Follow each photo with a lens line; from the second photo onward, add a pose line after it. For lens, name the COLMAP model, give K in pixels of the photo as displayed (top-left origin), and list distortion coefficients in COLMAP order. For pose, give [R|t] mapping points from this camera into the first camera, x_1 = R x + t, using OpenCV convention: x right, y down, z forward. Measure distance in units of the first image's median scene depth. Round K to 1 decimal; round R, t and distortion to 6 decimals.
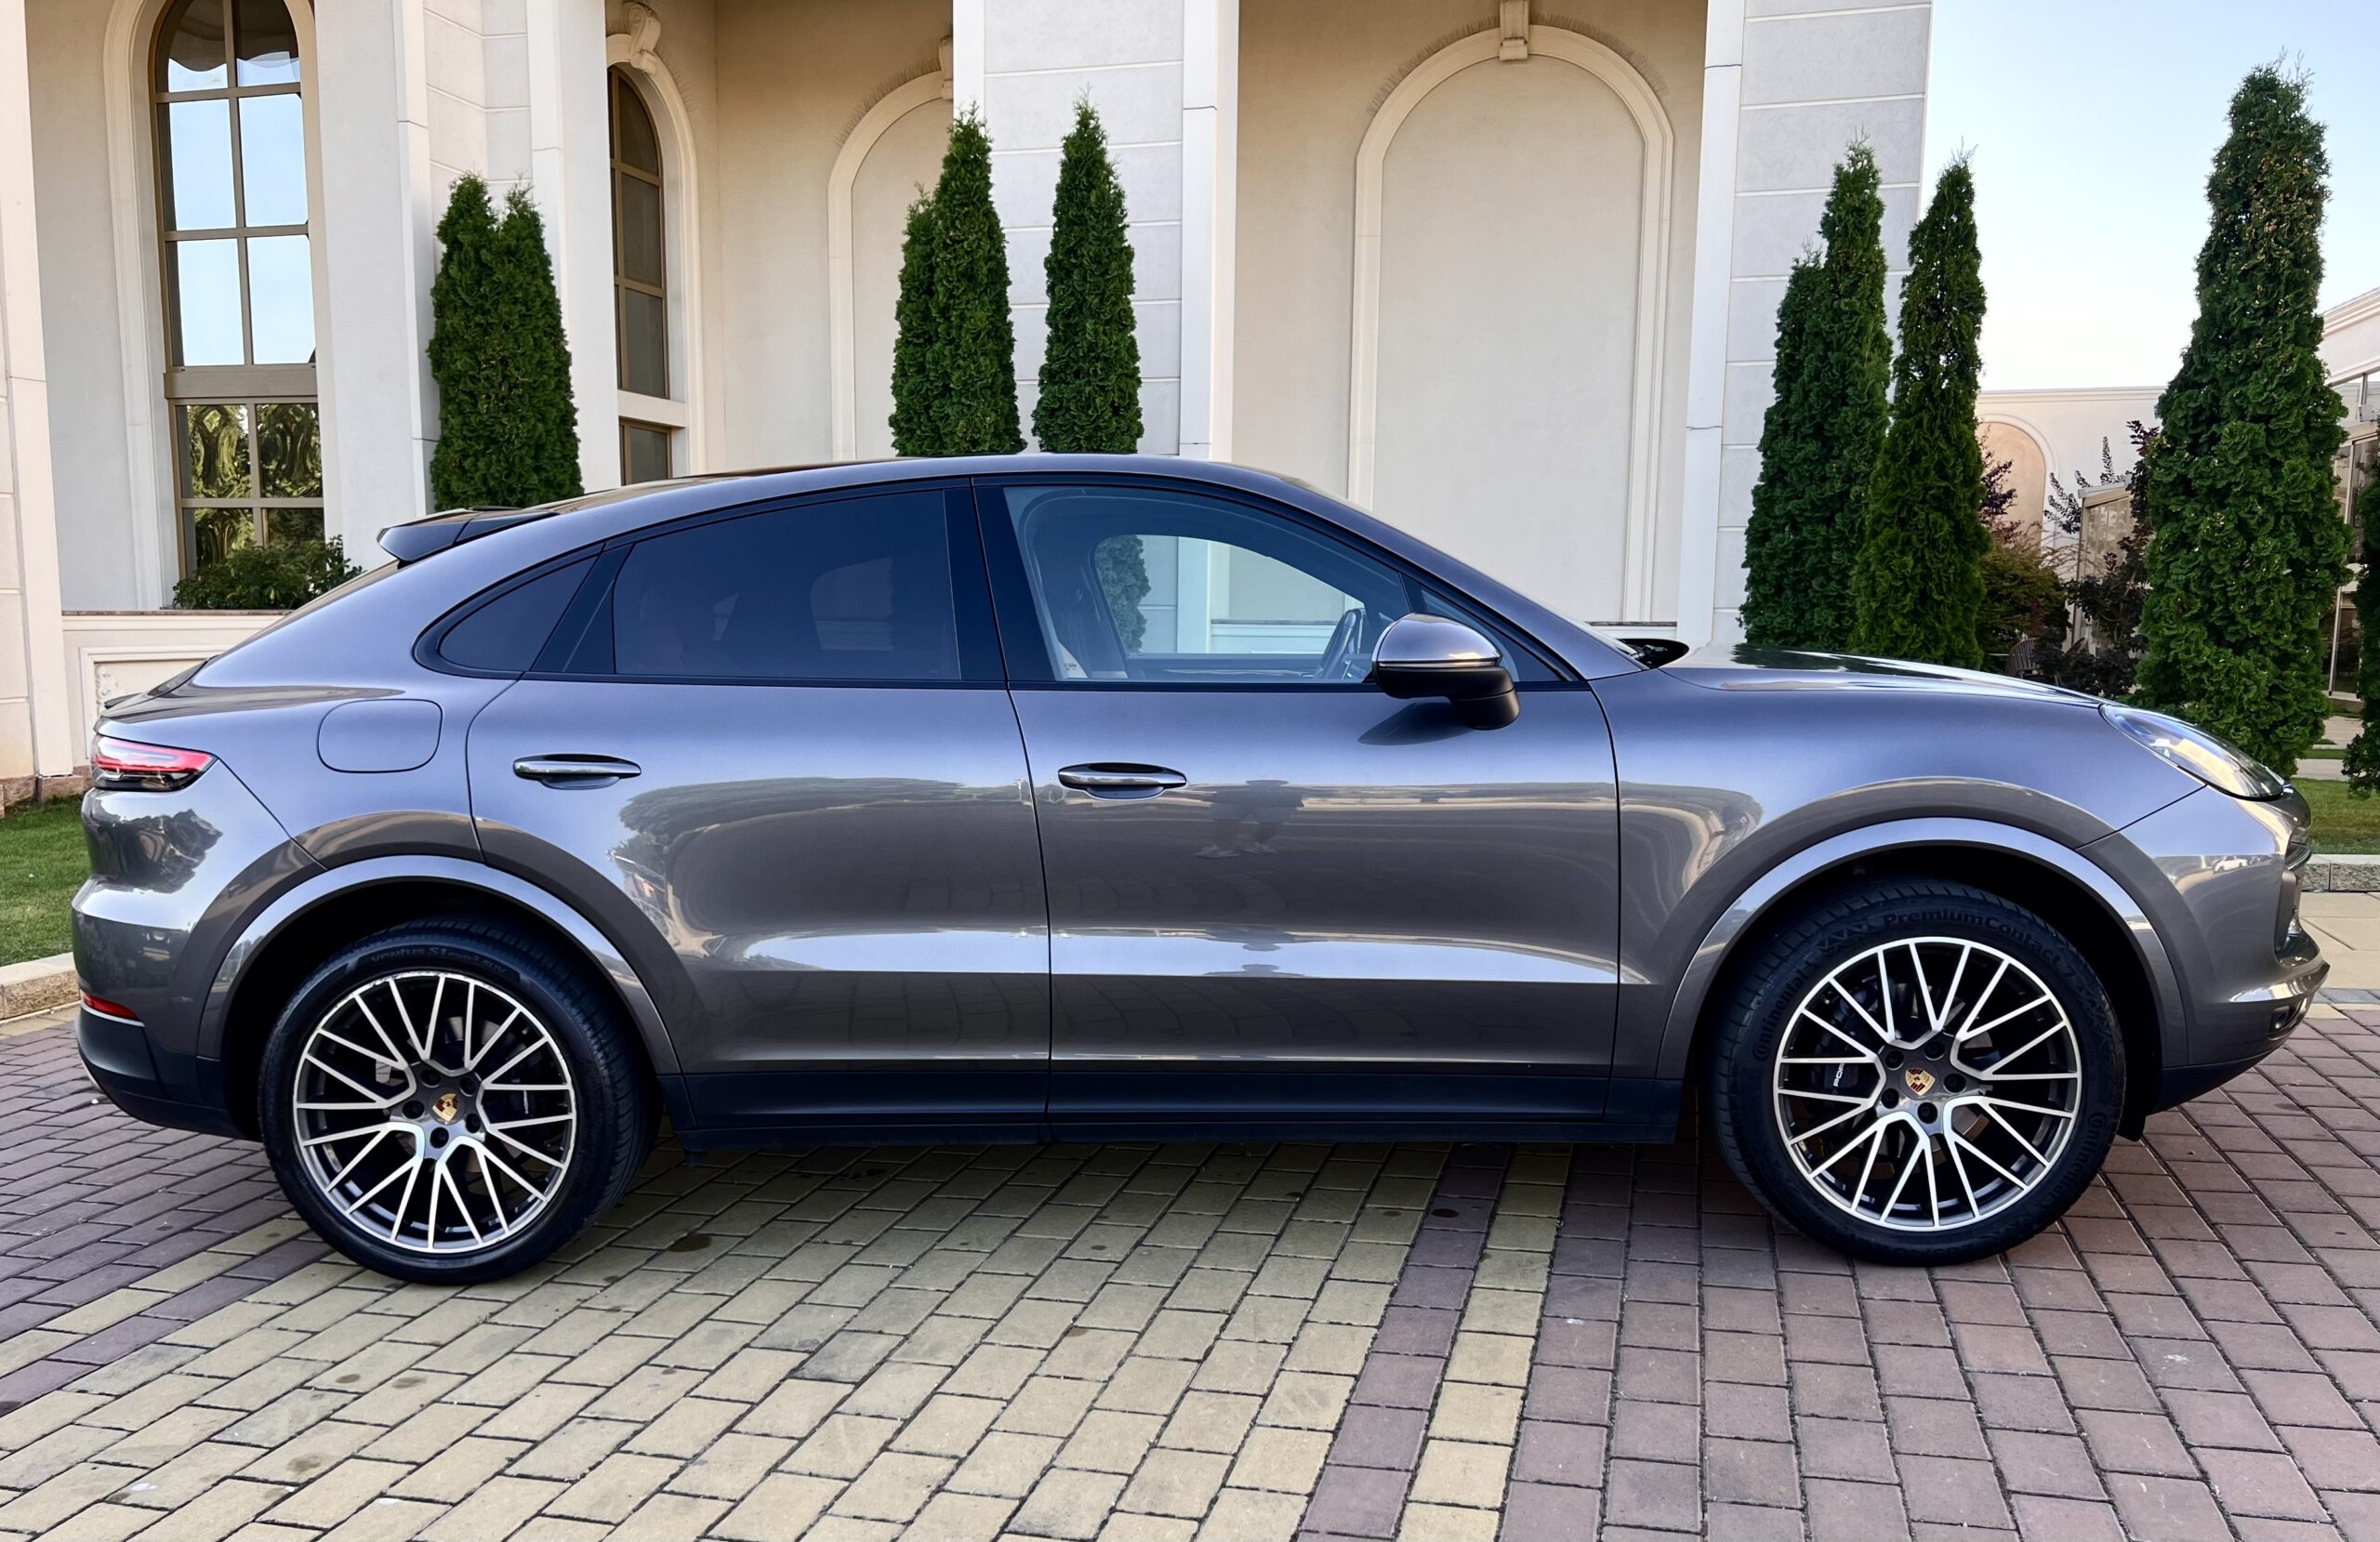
lens RADIAL K [[1842.8, 0, 1168.1], [0, 1842.8, 842.8], [0, 0, 1]] dist [0.045587, -0.047682]
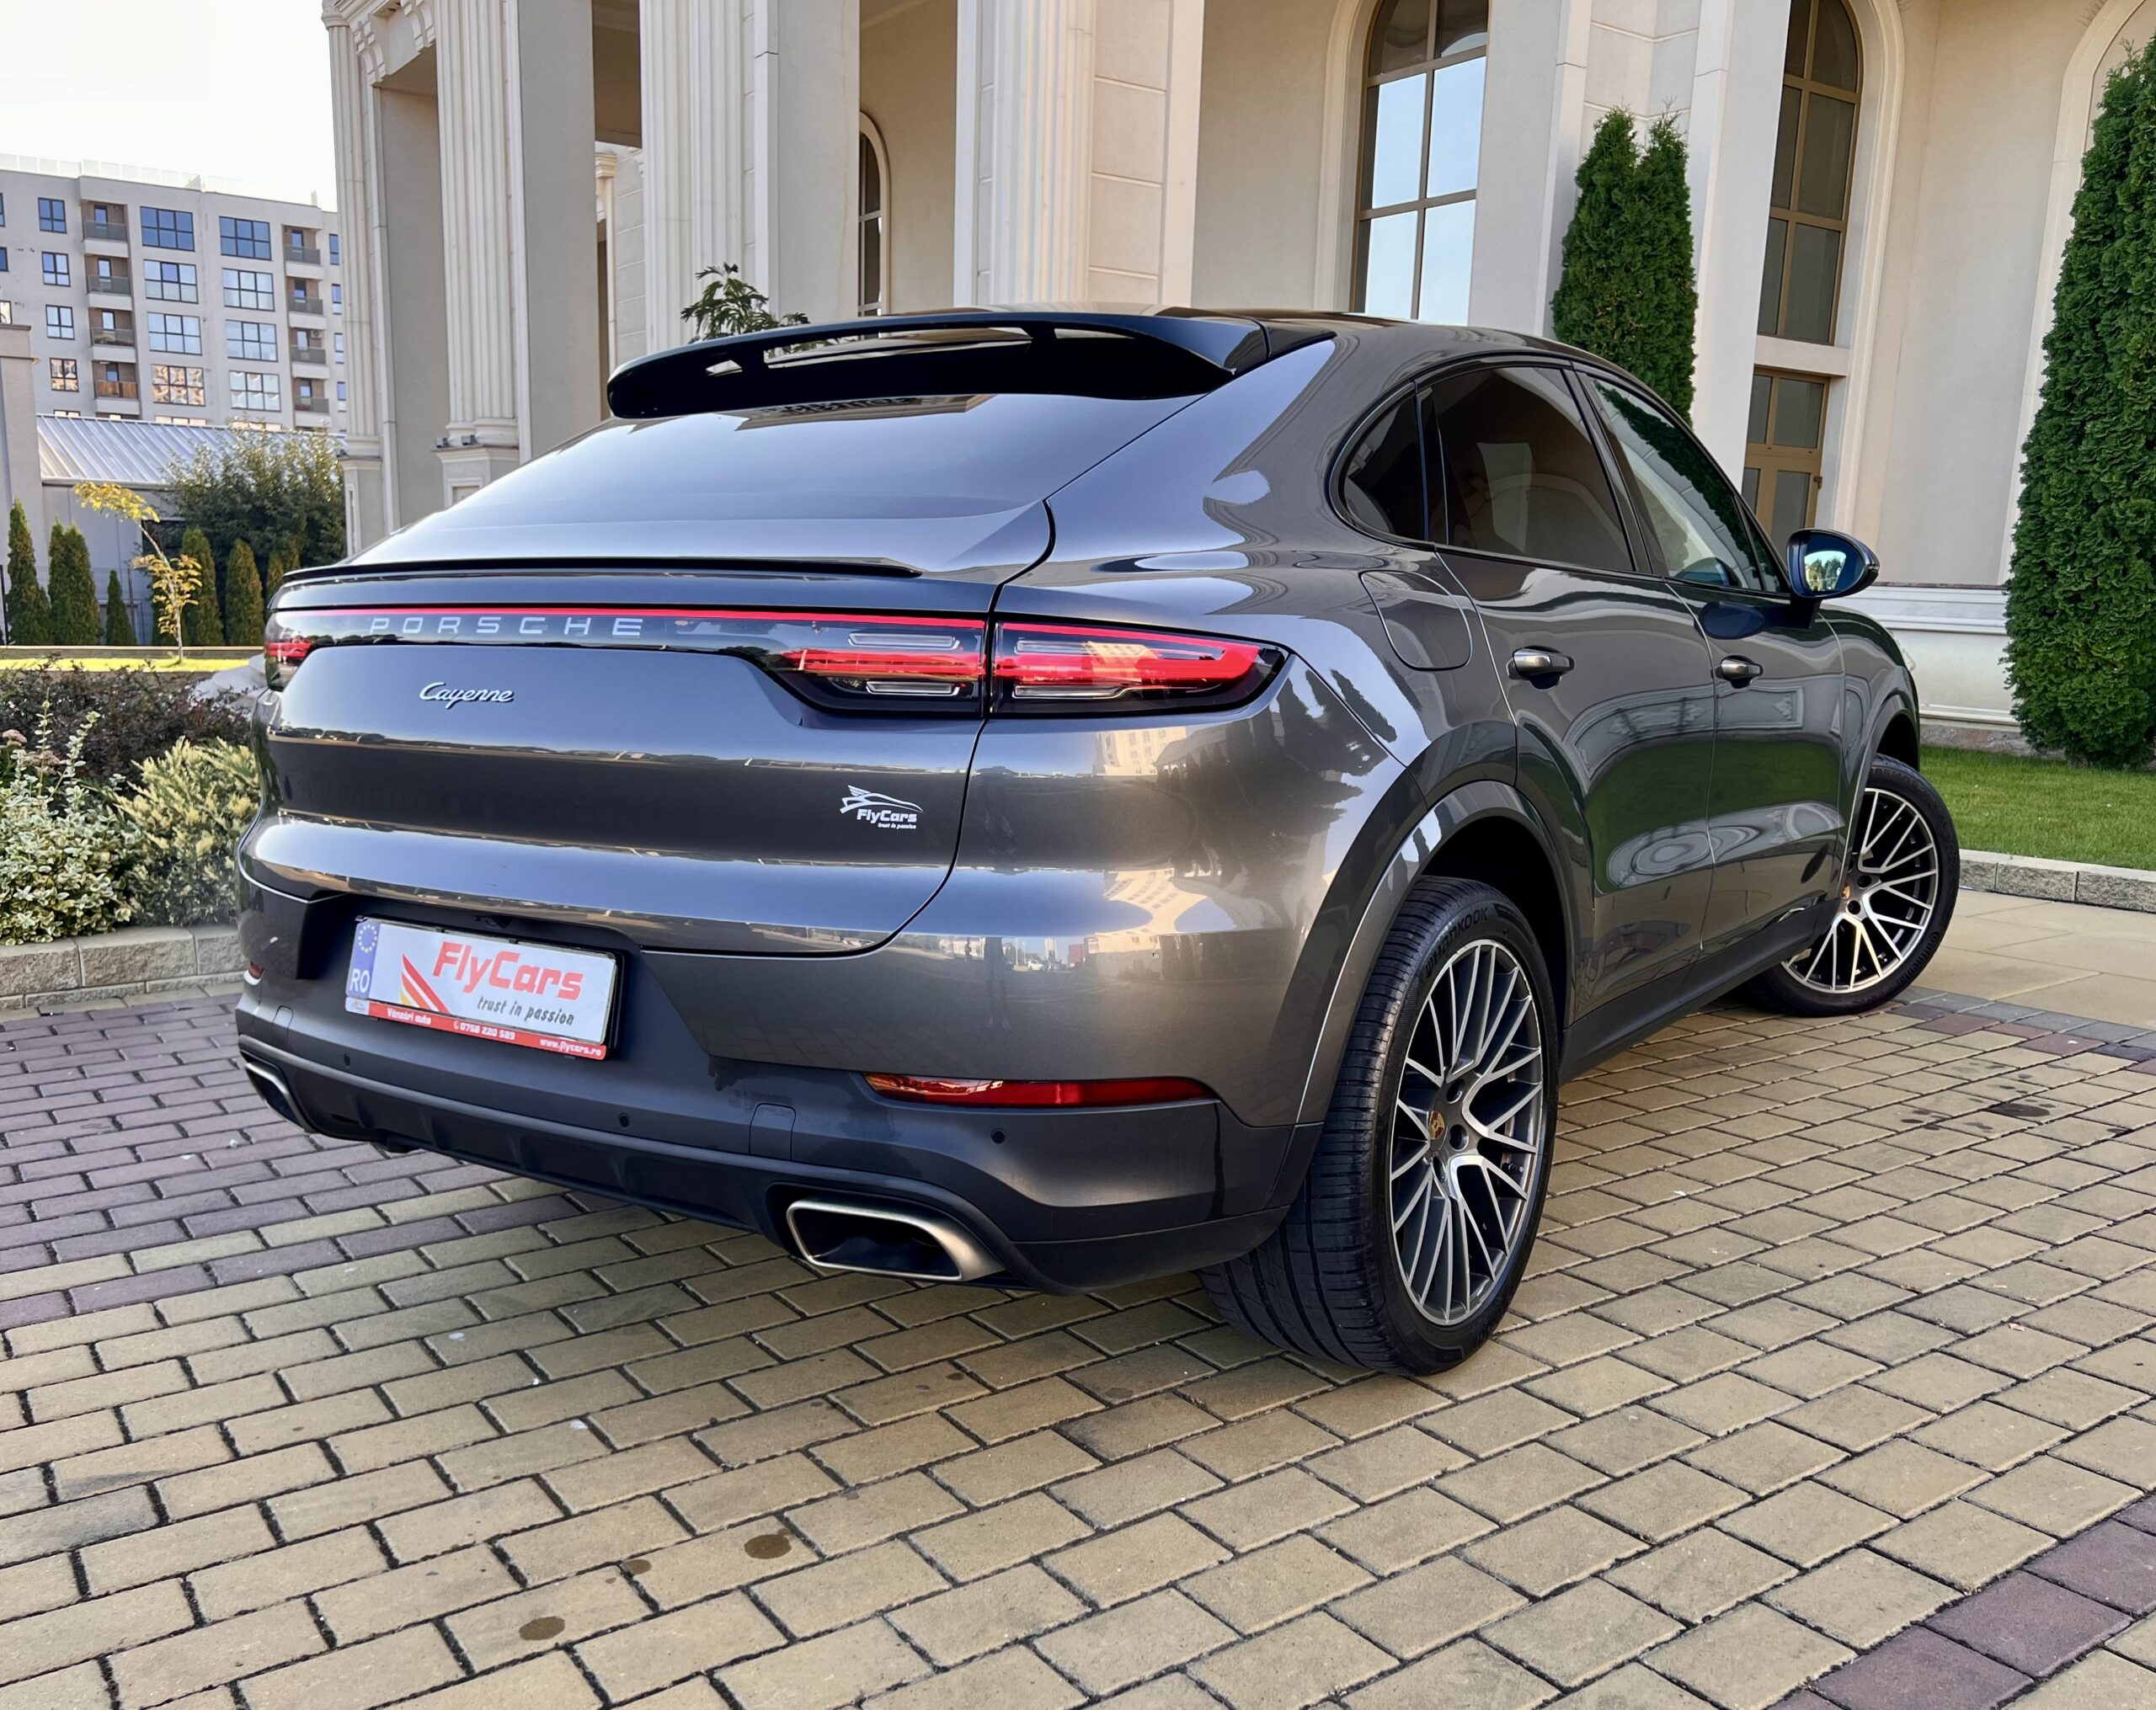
lens RADIAL K [[1824.7, 0, 1089.1], [0, 1824.7, 932.8], [0, 0, 1]] dist [0.054160, -0.067790]
pose [[0.774011, 0.140634, -0.617357, 0.064406], [-0.106964, 0.990050, 0.091427, 0.002082], [0.624072, -0.004730, 0.781352, 0.095032]]
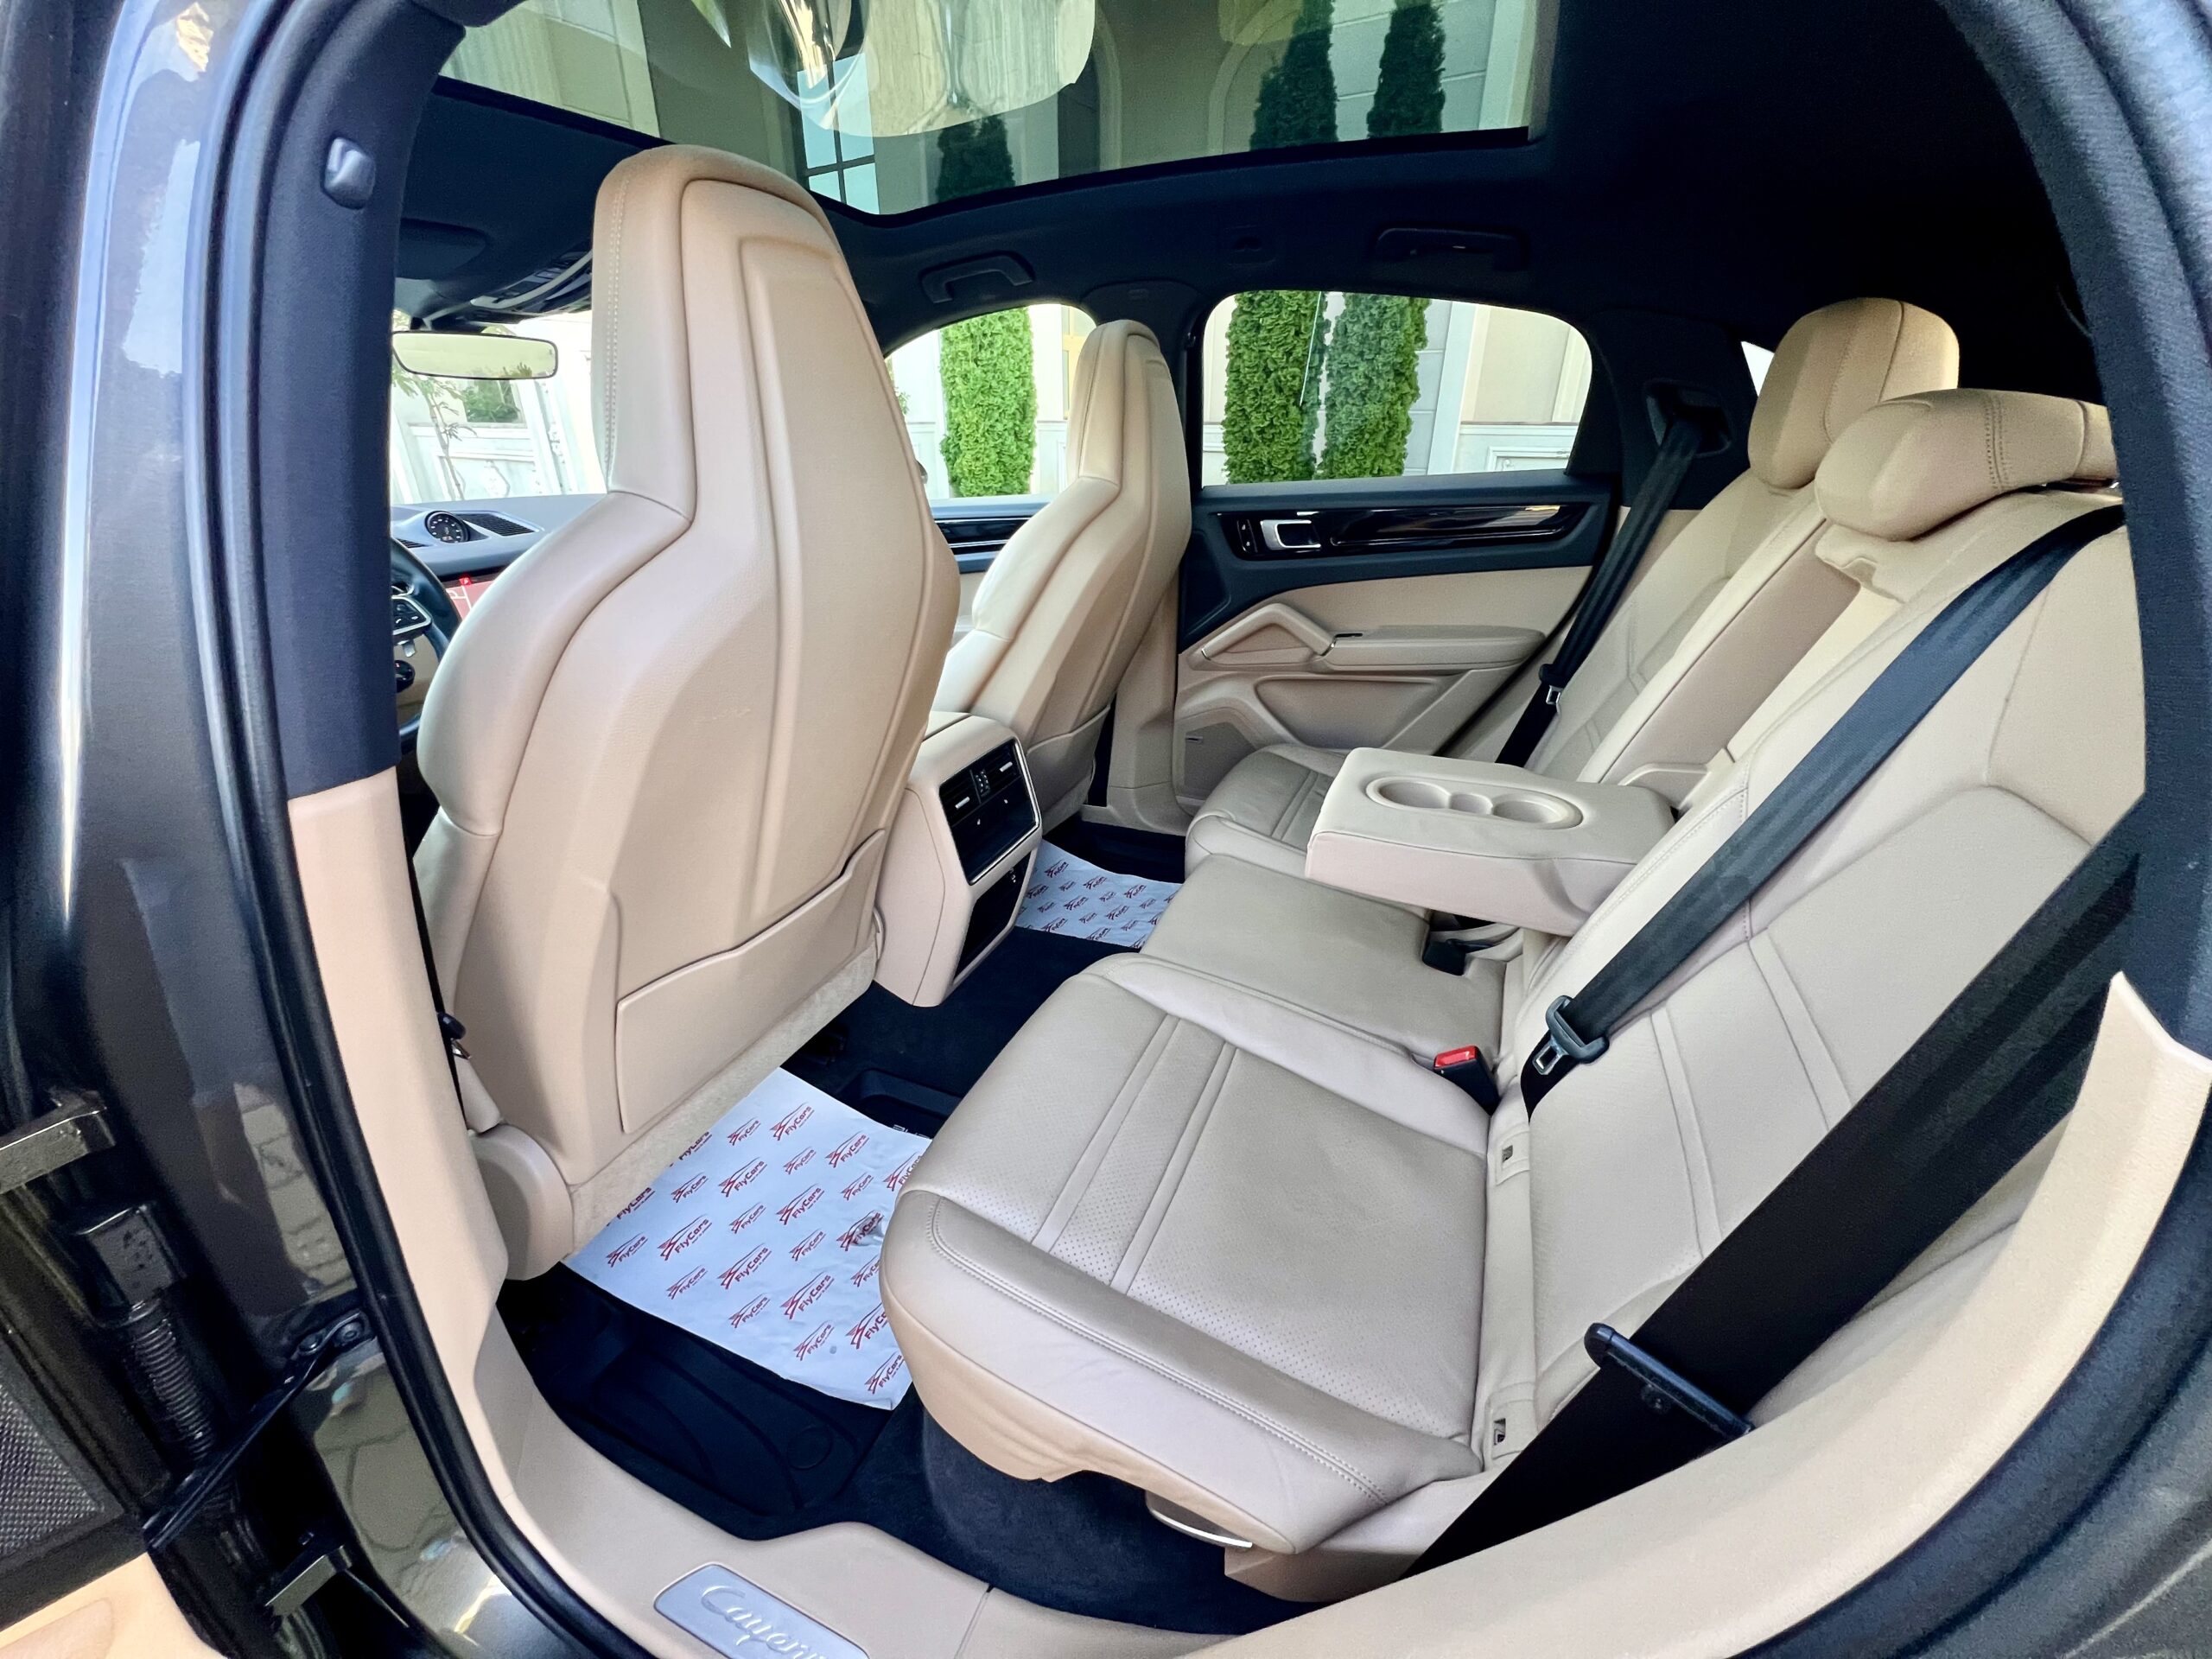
lens RADIAL K [[873.4, 0, 1095.6], [0, 873.4, 819.4], [0, 0, 1]] dist [-0.009206, -0.000219]
pose [[0.956719, 0.114056, -0.267730, -0.031132], [-0.028880, 0.952665, 0.302647, -0.031947], [0.289576, -0.281816, 0.914727, 0.276999]]
